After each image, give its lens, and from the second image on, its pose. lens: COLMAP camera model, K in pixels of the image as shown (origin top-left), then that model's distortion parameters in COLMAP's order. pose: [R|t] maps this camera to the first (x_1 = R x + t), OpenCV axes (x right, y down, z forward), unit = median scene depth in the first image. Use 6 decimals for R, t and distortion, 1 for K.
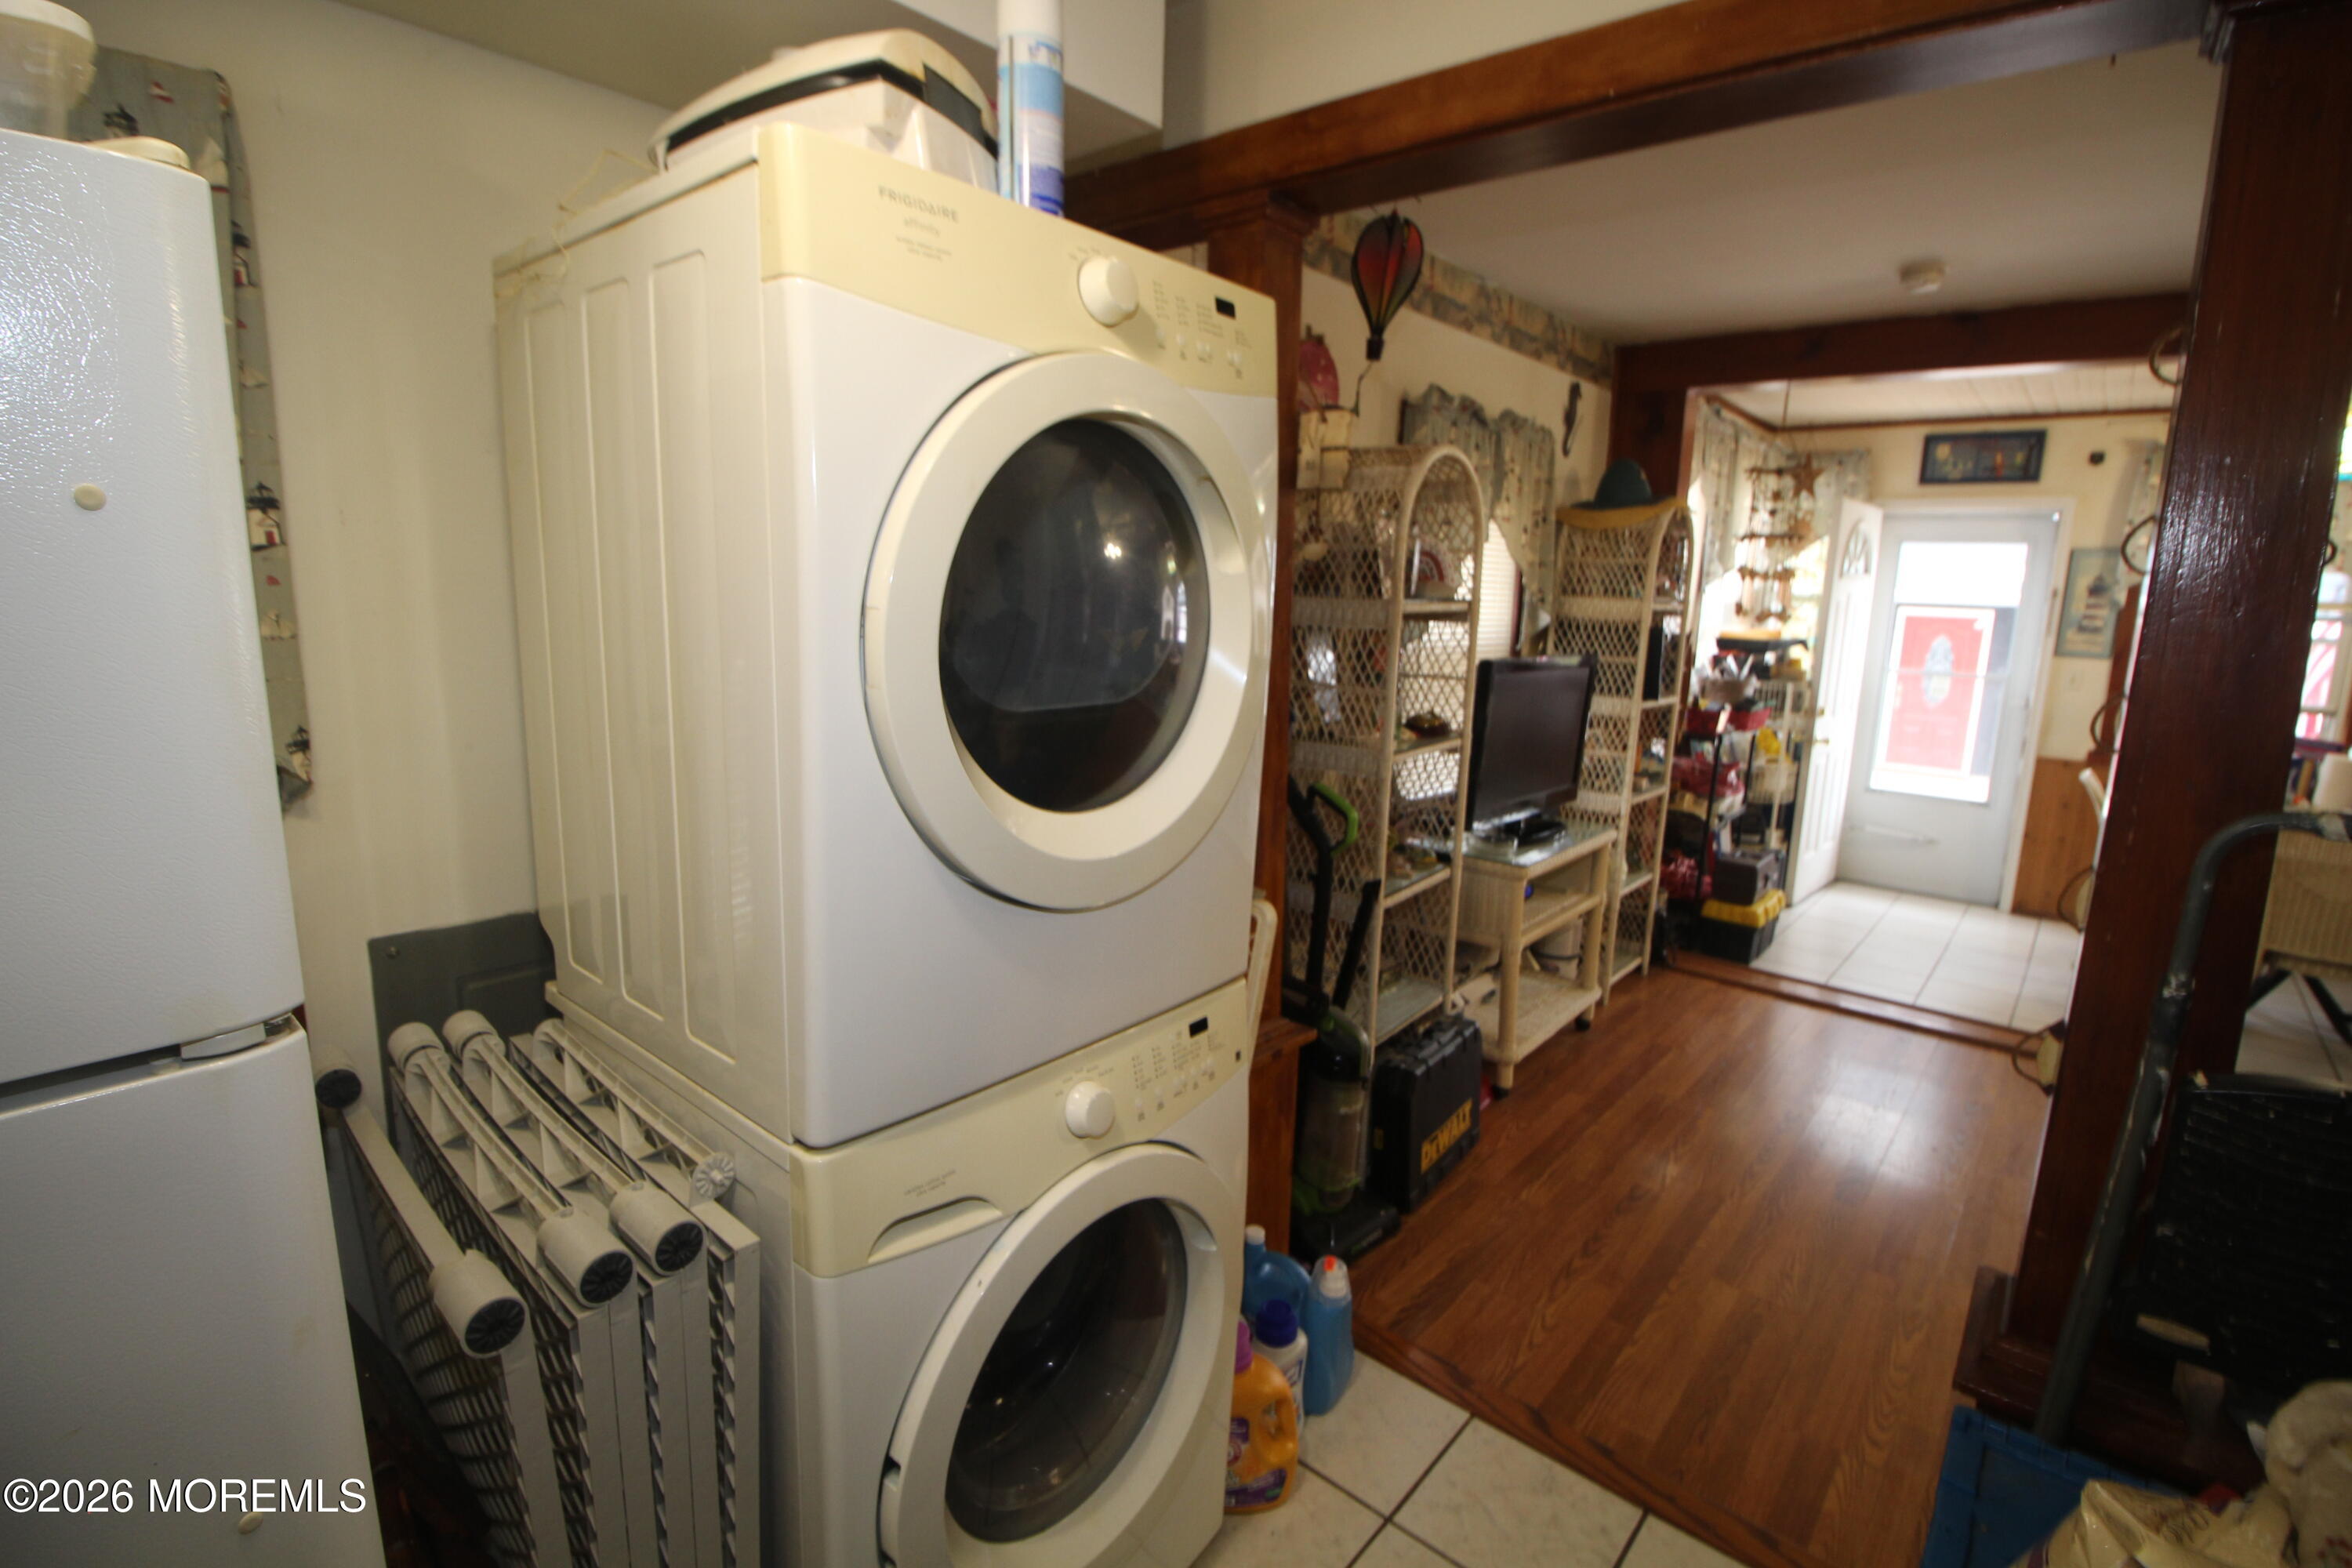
lens RADIAL K [[1100.7, 0, 1178.1], [0, 1100.7, 775.7], [0, 0, 1]] dist [0.000538, -0.013875]
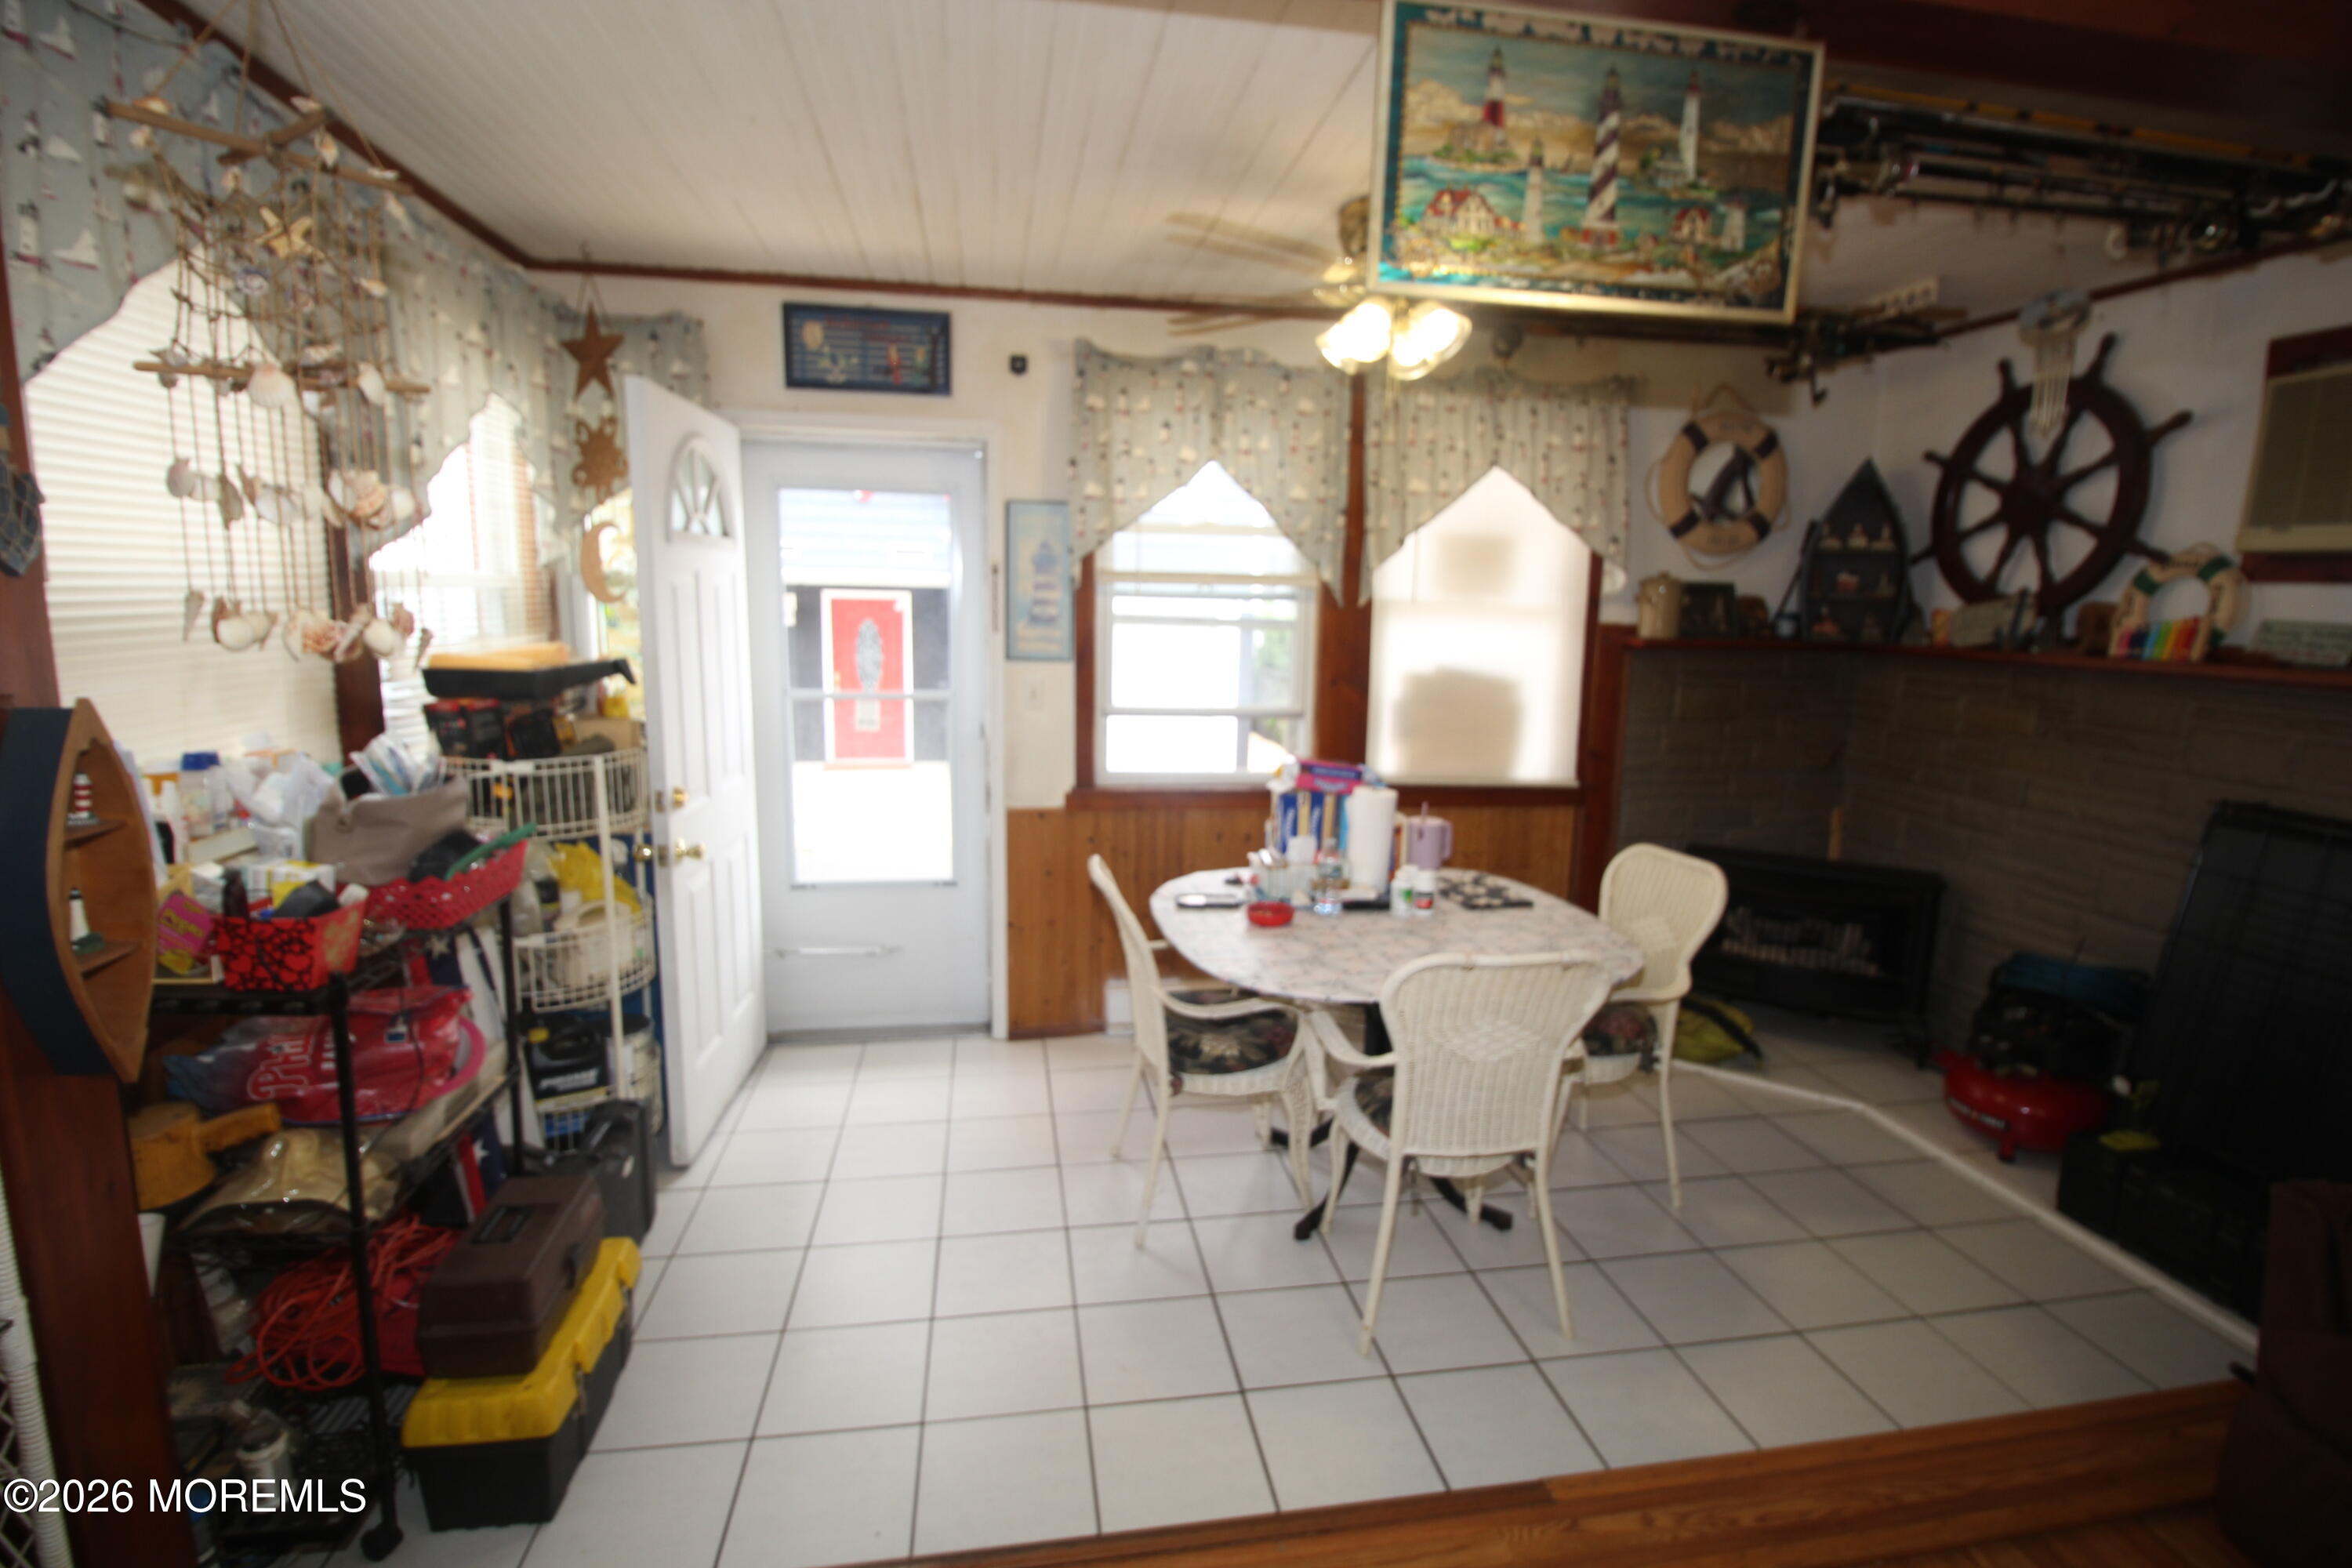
lens RADIAL K [[1100.7, 0, 1178.1], [0, 1100.7, 775.7], [0, 0, 1]] dist [0.000538, -0.013875]
pose [[0.641540, -0.142502, 0.753737, 0.340361], [0.132280, 0.988425, 0.074283, -0.074467], [-0.755598, 0.052049, 0.652964, 0.471389]]
